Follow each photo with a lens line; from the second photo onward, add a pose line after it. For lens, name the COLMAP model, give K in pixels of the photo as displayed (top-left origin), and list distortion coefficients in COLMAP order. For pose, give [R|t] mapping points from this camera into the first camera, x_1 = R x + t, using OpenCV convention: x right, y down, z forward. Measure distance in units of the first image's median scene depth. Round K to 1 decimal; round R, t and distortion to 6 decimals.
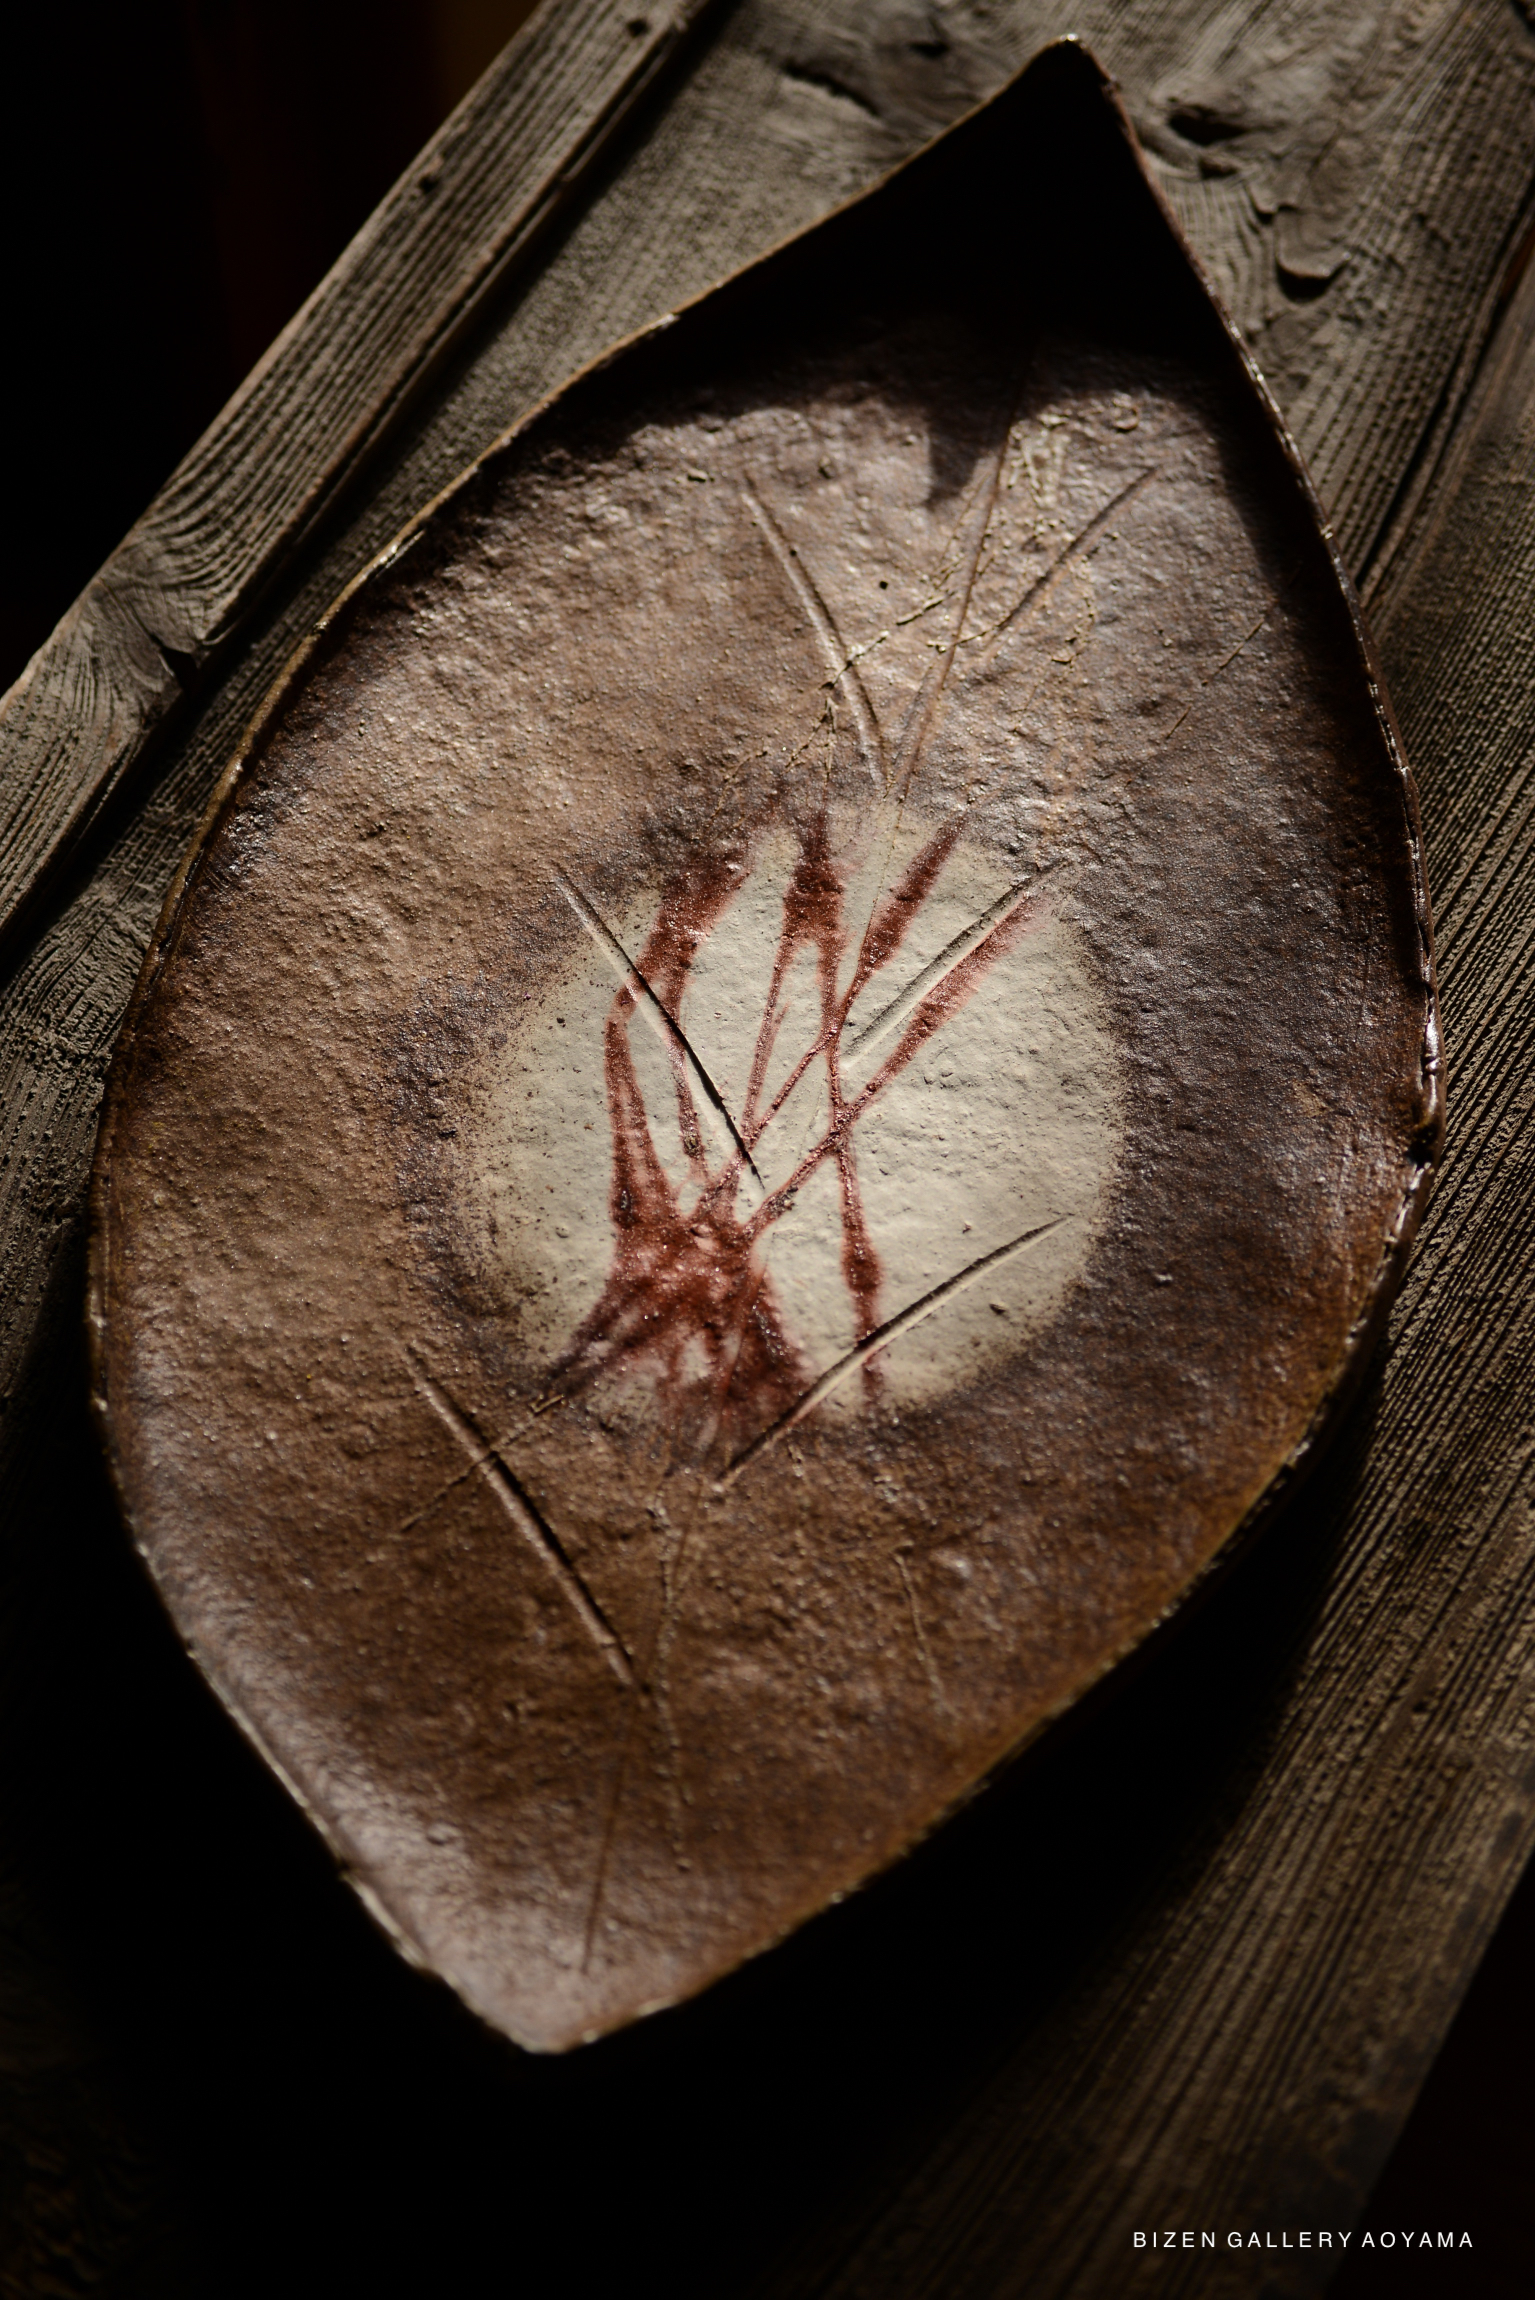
lens RADIAL K [[4751.9, 0, 817.1], [0, 4751.9, 1091.3], [0, 0, 1]] dist [0.054859, 0.410891]
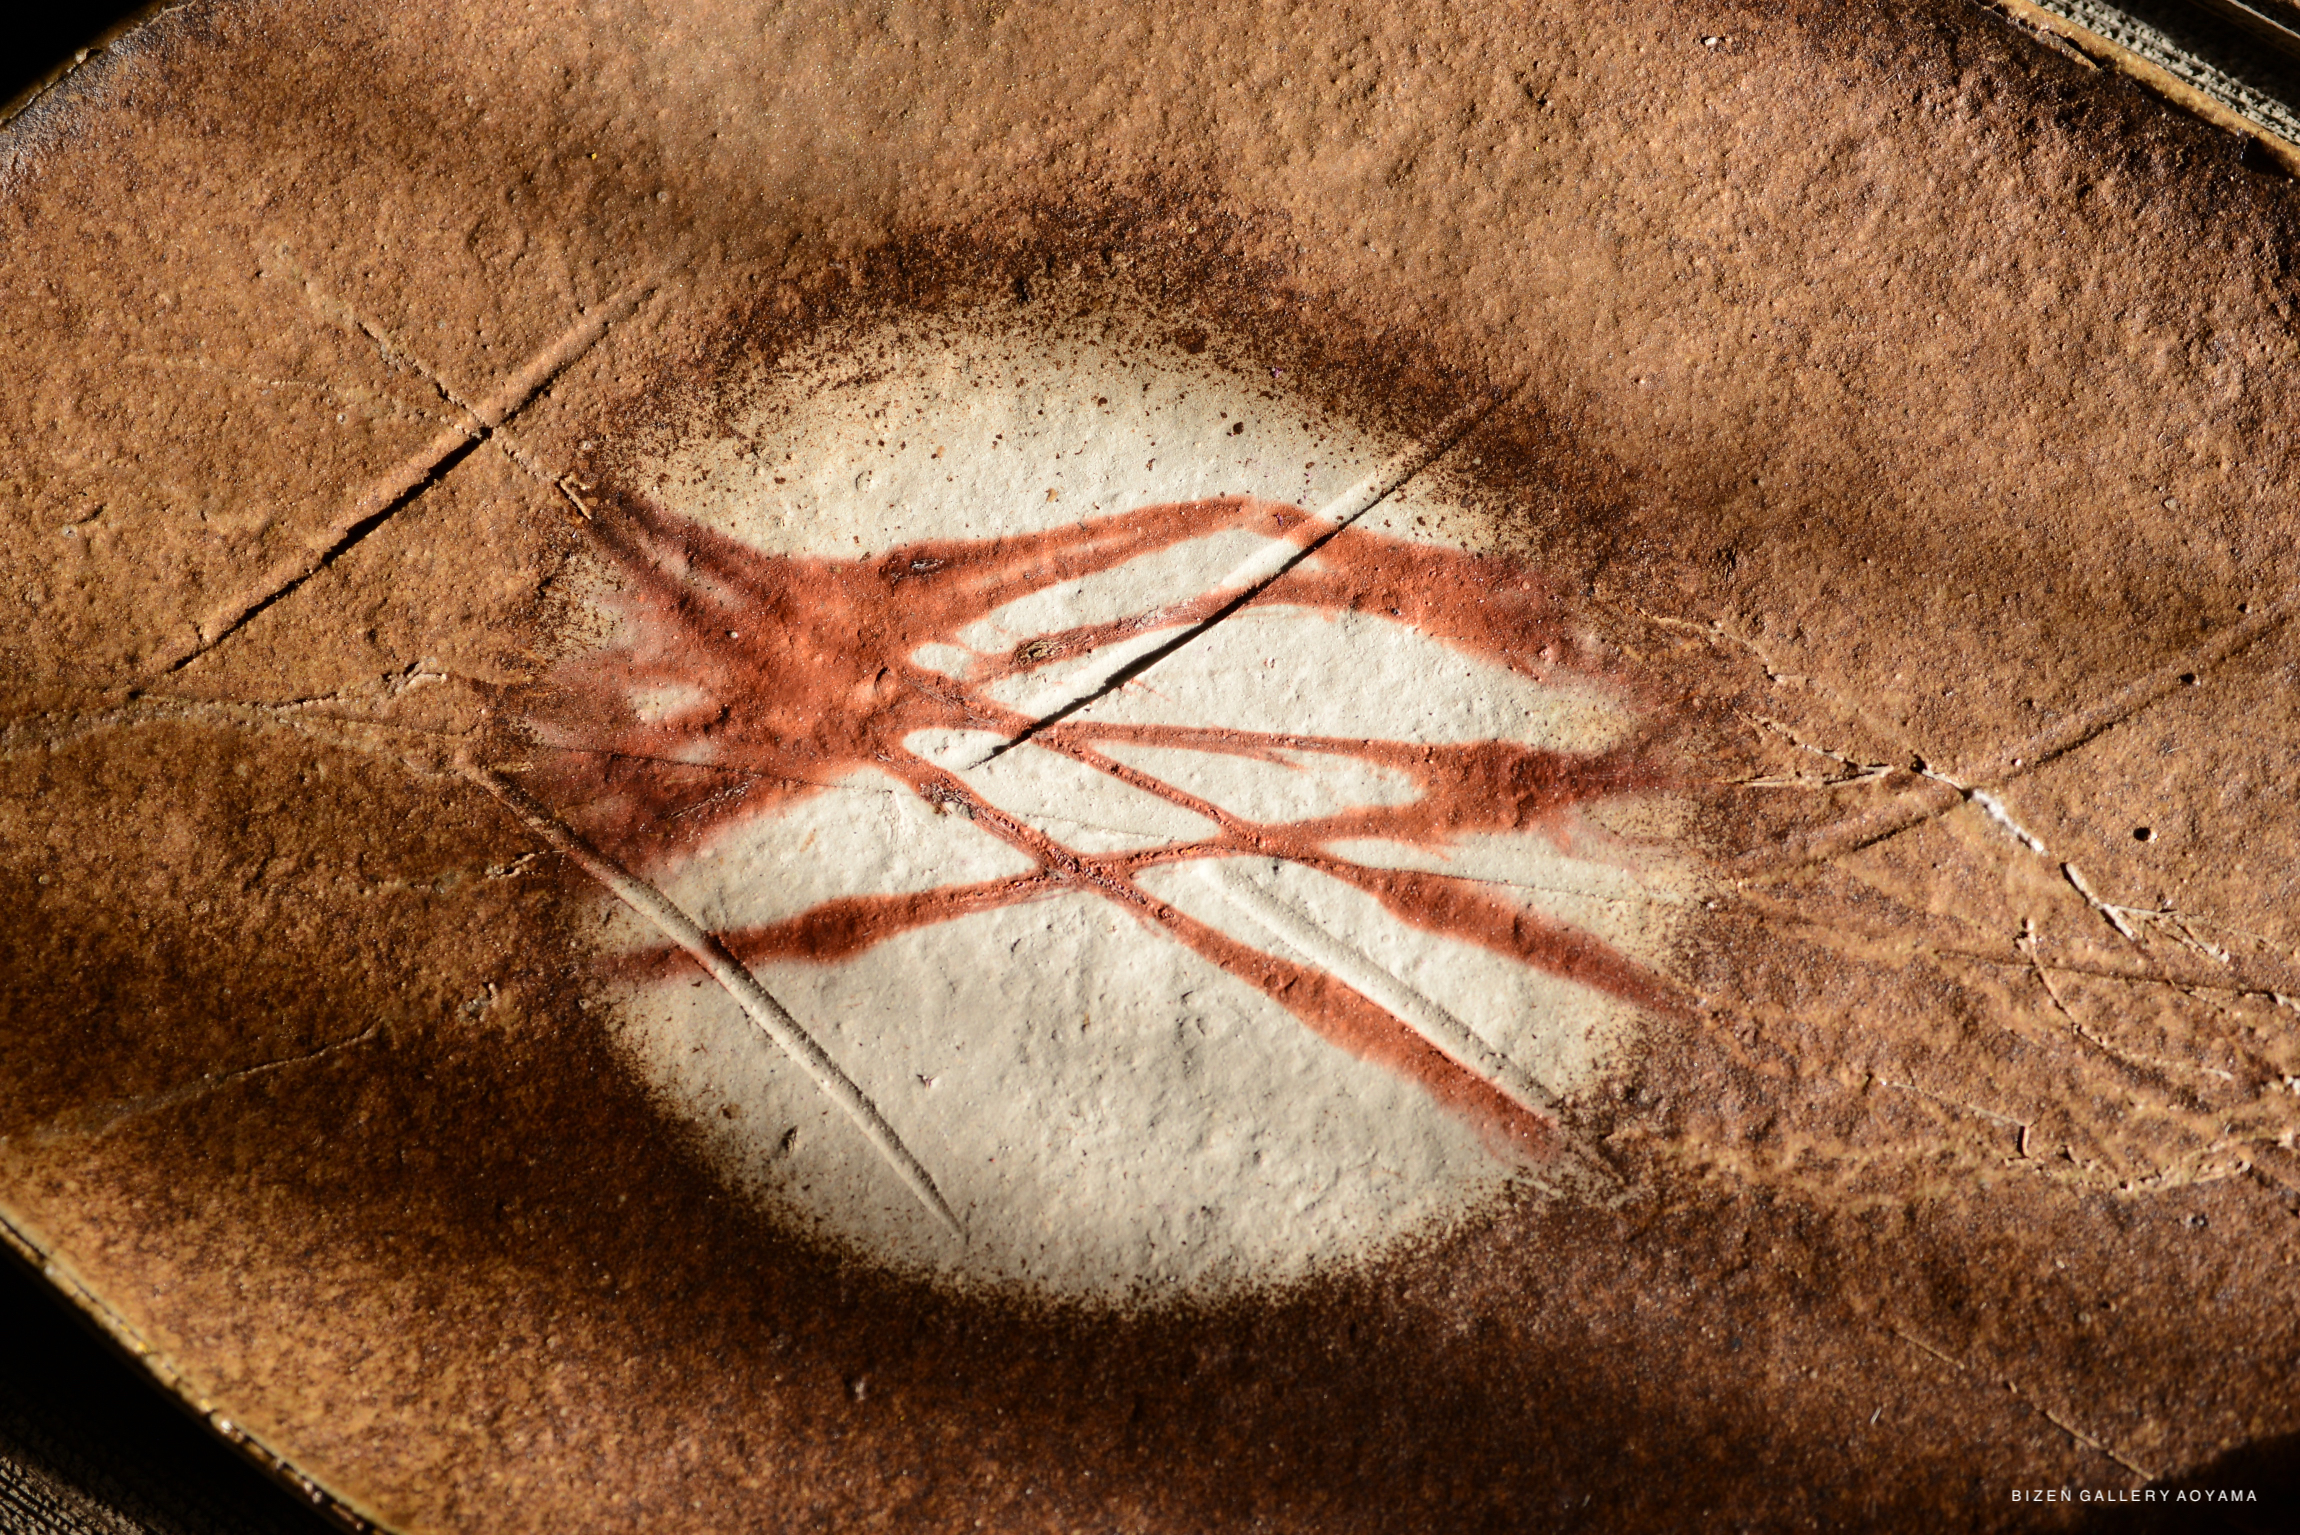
lens RADIAL K [[4751.9, 0, 1139.7], [0, 4751.9, 762.5], [0, 0, 1]] dist [0.054859, 0.410891]
pose [[0.099152, 0.979901, -0.173098, 0.102357], [-0.826653, 0.177947, 0.533835, -0.344297], [0.553907, 0.090161, 0.827682, 0.463627]]
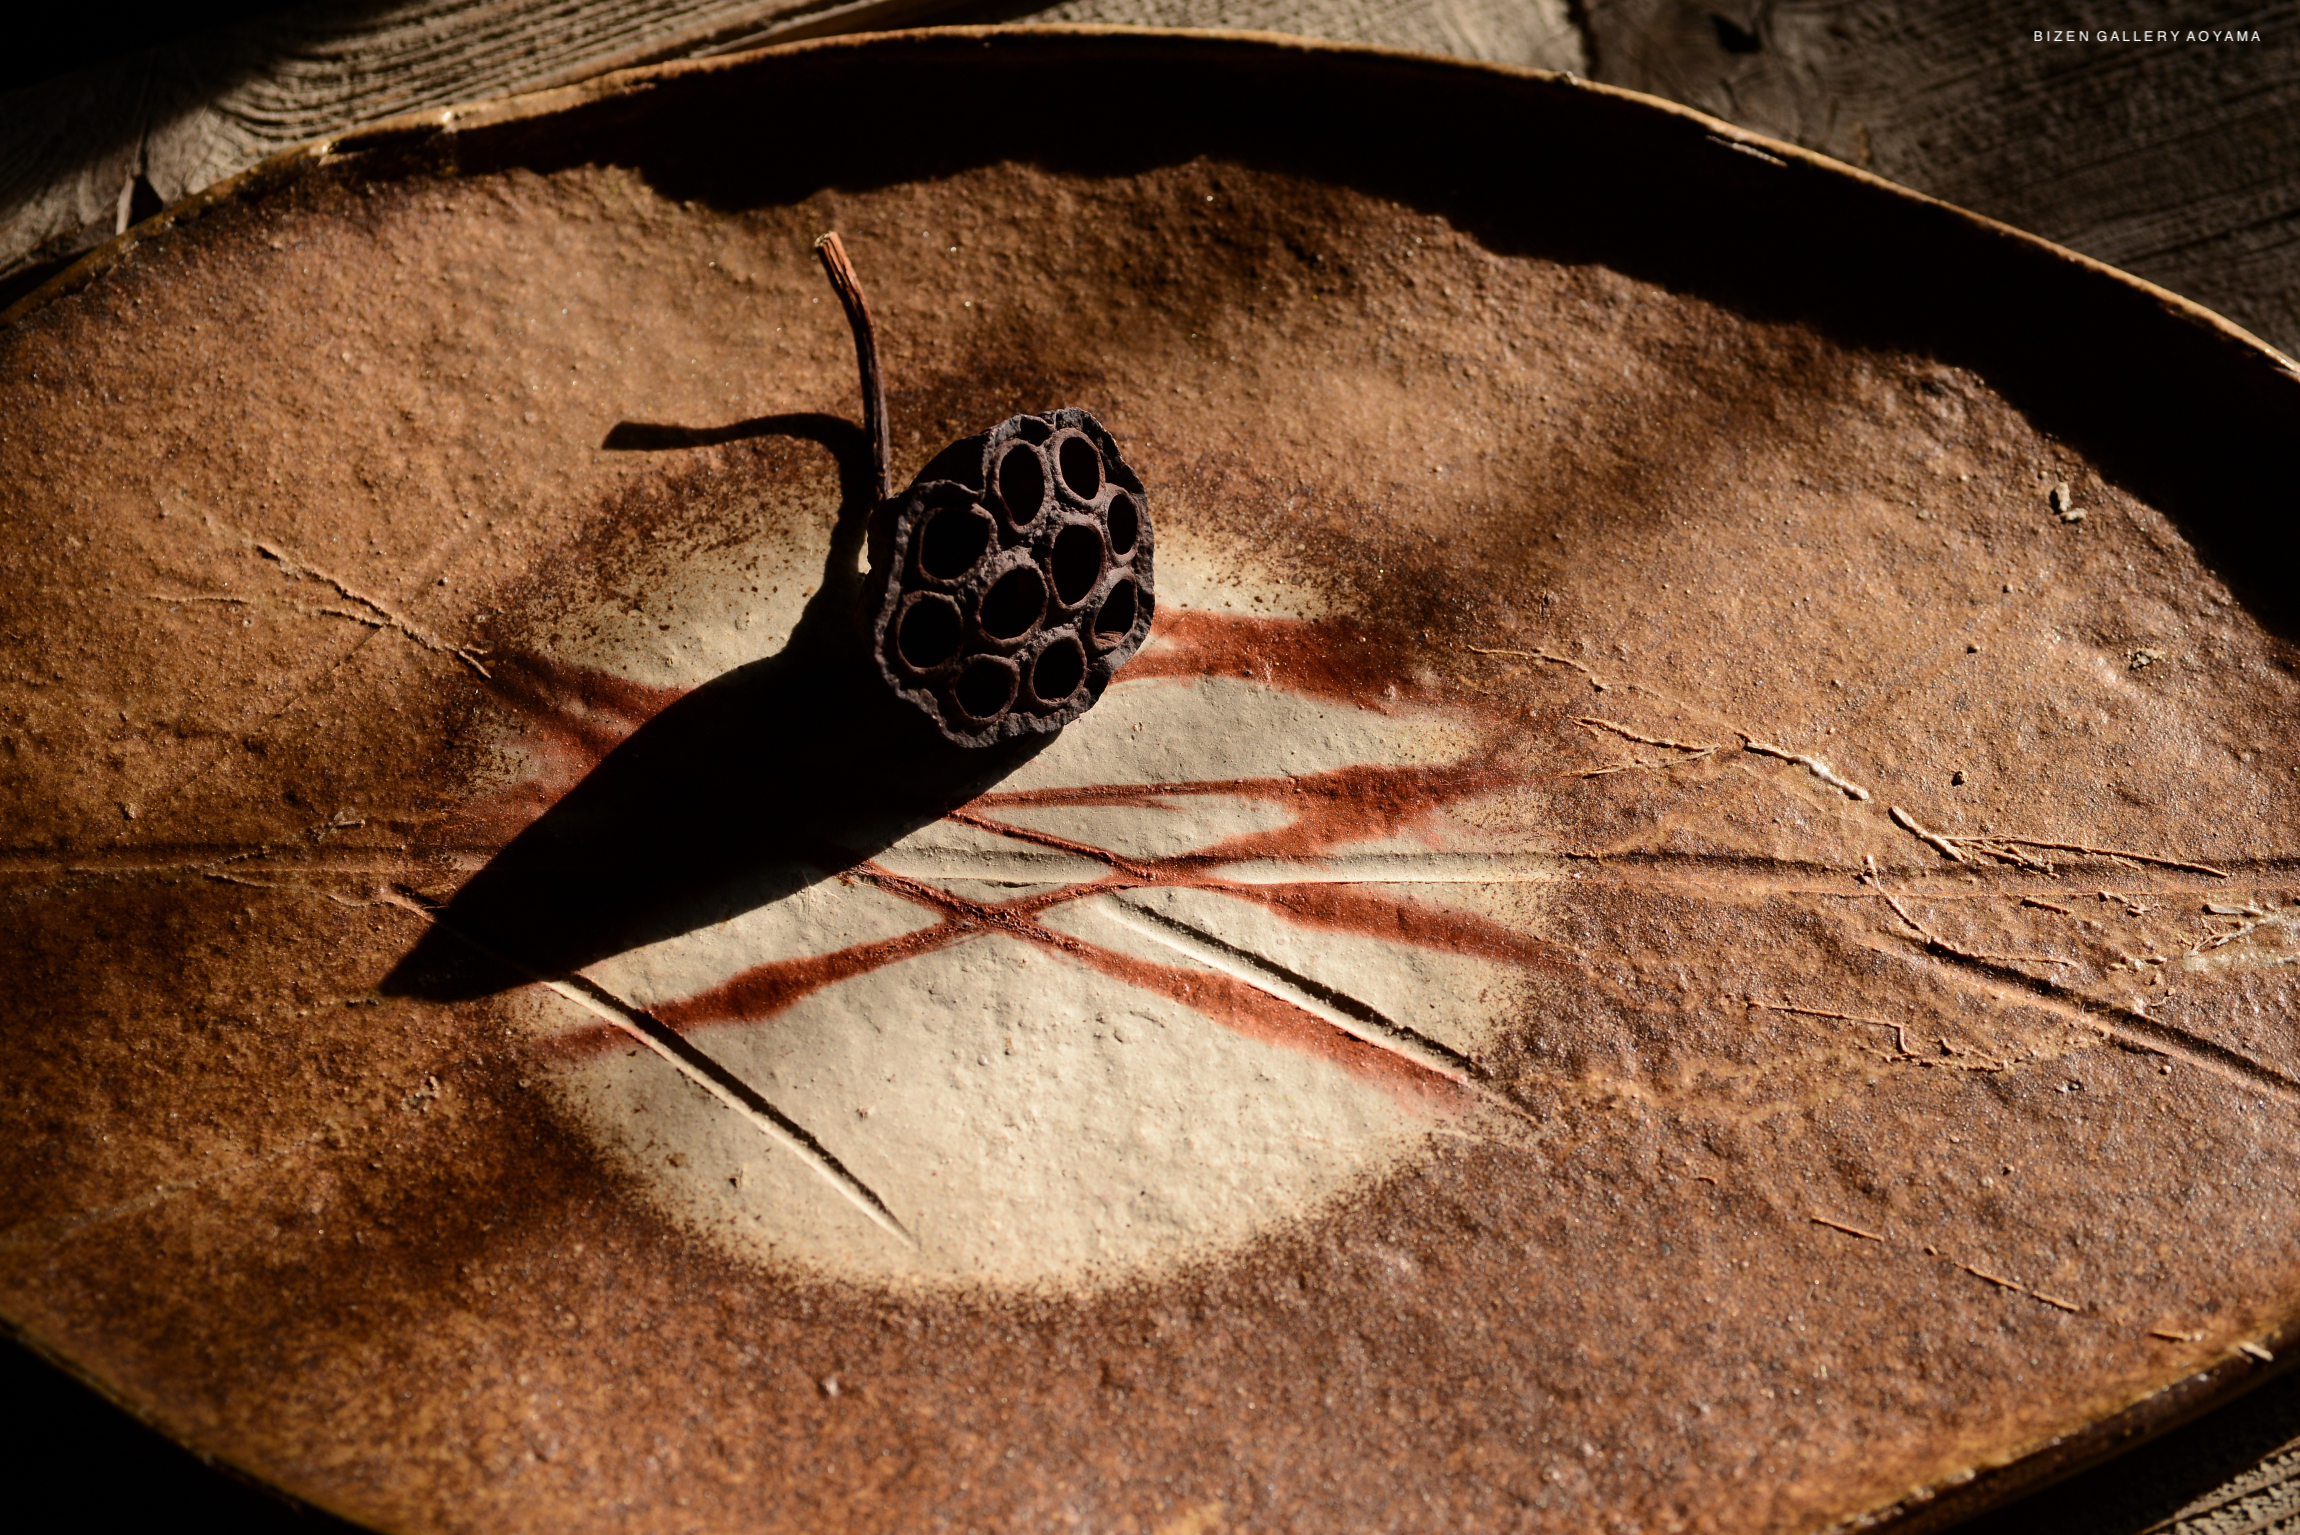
lens RADIAL K [[4751.9, 0, 1139.7], [0, 4751.9, 762.5], [0, 0, 1]] dist [0.054859, 0.410891]
pose [[0.230924, 0.839775, -0.491377, 0.325354], [-0.831603, 0.432520, 0.348373, -0.256574], [0.505085, 0.328183, 0.798239, 0.453751]]
